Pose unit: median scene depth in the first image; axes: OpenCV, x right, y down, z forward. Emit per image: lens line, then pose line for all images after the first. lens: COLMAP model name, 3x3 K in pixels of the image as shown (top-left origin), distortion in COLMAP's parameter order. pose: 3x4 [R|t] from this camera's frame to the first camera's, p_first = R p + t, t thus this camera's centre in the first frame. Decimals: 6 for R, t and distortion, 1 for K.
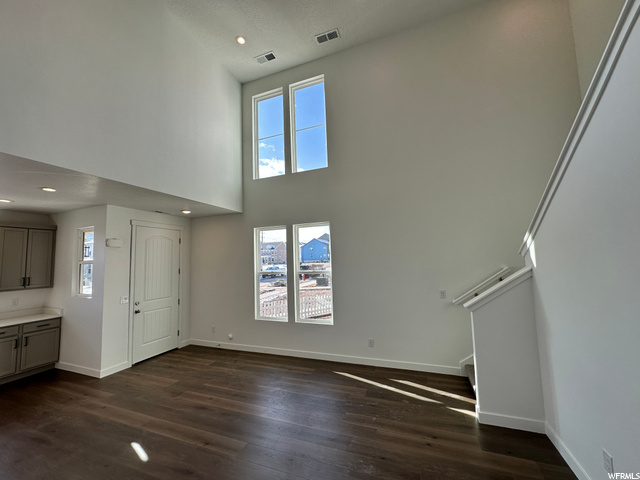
lens RADIAL K [[255.7, 0, 319.3], [0, 255.7, 238.2], [0, 0, 1]] dist [-0.002850, 0.001770]
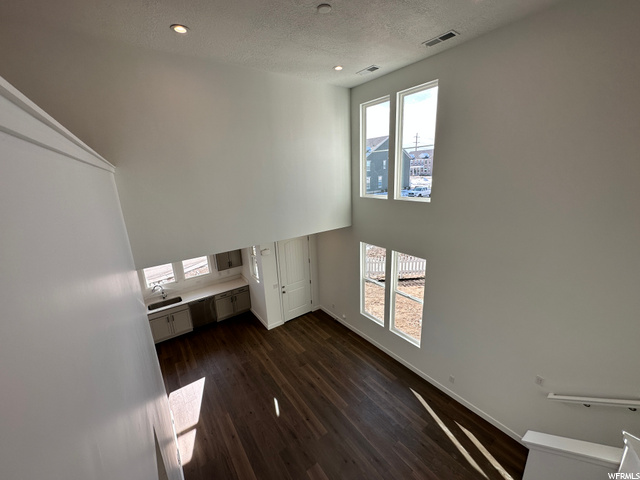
lens RADIAL K [[255.7, 0, 320.4], [0, 255.7, 239.8], [0, 0, 1]] dist [-0.002850, 0.001770]
pose [[0.844405, 0.138725, -0.517432, 0.197969], [0.057602, 0.936777, 0.345154, -0.509810], [0.532600, -0.321254, 0.783028, 0.047298]]
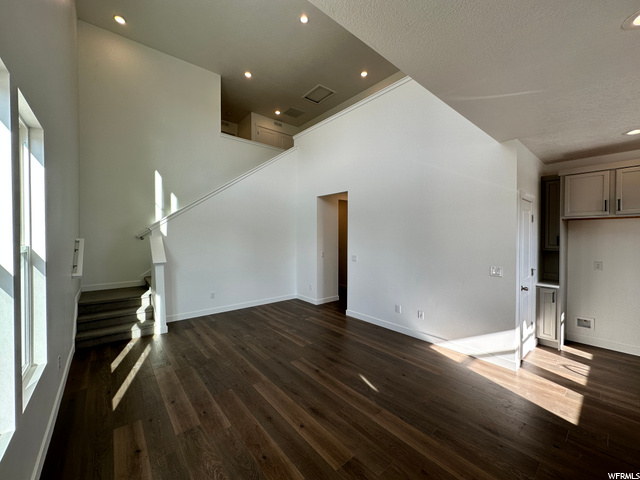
lens RADIAL K [[255.7, 0, 320.2], [0, 255.7, 241.8], [0, 0, 1]] dist [-0.002850, 0.001770]
pose [[-0.878720, 0.019426, 0.476941, -0.580086], [-0.011837, 0.997978, -0.062456, 0.144820], [-0.477190, -0.060527, -0.876713, 1.163946]]
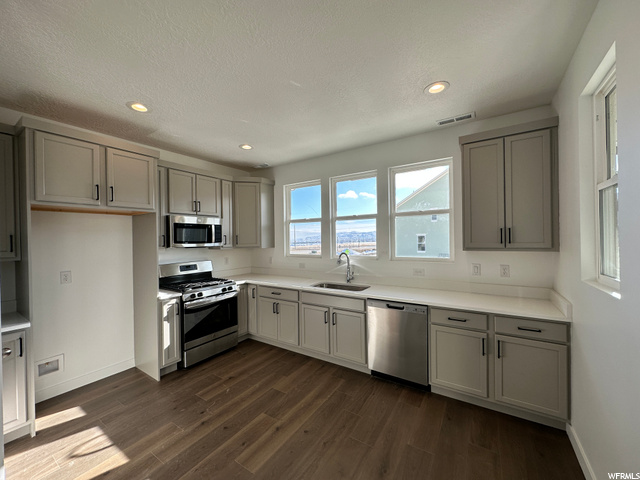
lens RADIAL K [[255.7, 0, 319.0], [0, 255.7, 238.9], [0, 0, 1]] dist [-0.002850, 0.001770]
pose [[-0.205560, 0.035955, -0.977984, -0.523043], [0.103420, 0.994527, 0.014826, 0.123728], [0.973165, -0.098095, -0.208153, 0.703813]]
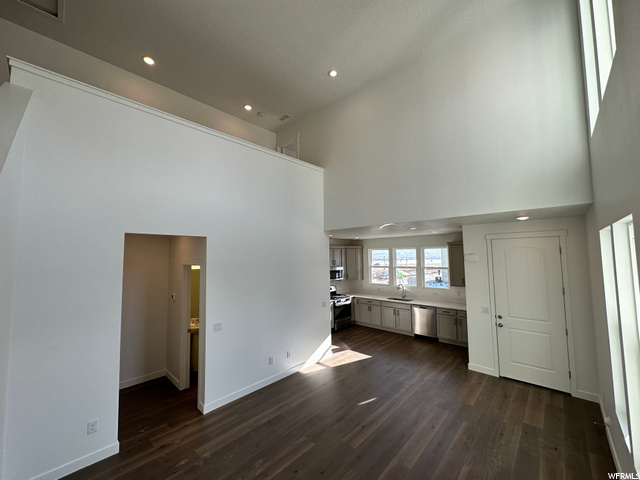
lens RADIAL K [[255.7, 0, 317.7], [0, 255.7, 240.8], [0, 0, 1]] dist [-0.002850, 0.001770]
pose [[-0.374376, -0.019059, -0.927081, 0.496354], [0.102620, 0.992796, -0.061850, -0.053538], [0.921581, -0.118293, -0.369723, 0.765709]]
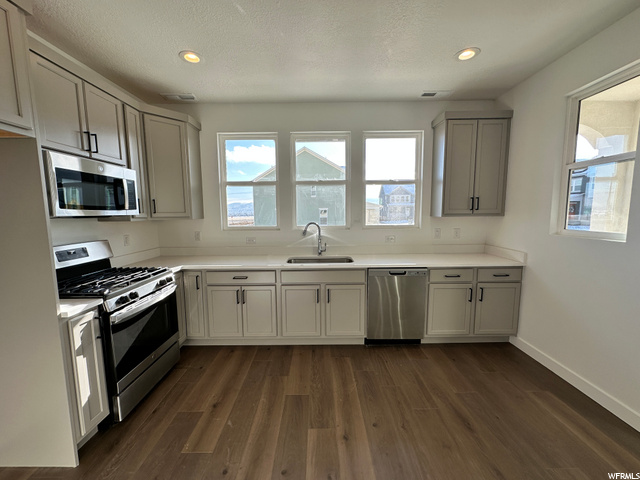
lens RADIAL K [[255.7, 0, 317.9], [0, 255.7, 239.1], [0, 0, 1]] dist [-0.002850, 0.001770]
pose [[0.367219, 0.127256, -0.921388, -0.656345], [0.076763, 0.983071, 0.166369, 0.115564], [0.926962, -0.131823, 0.351234, 0.372473]]
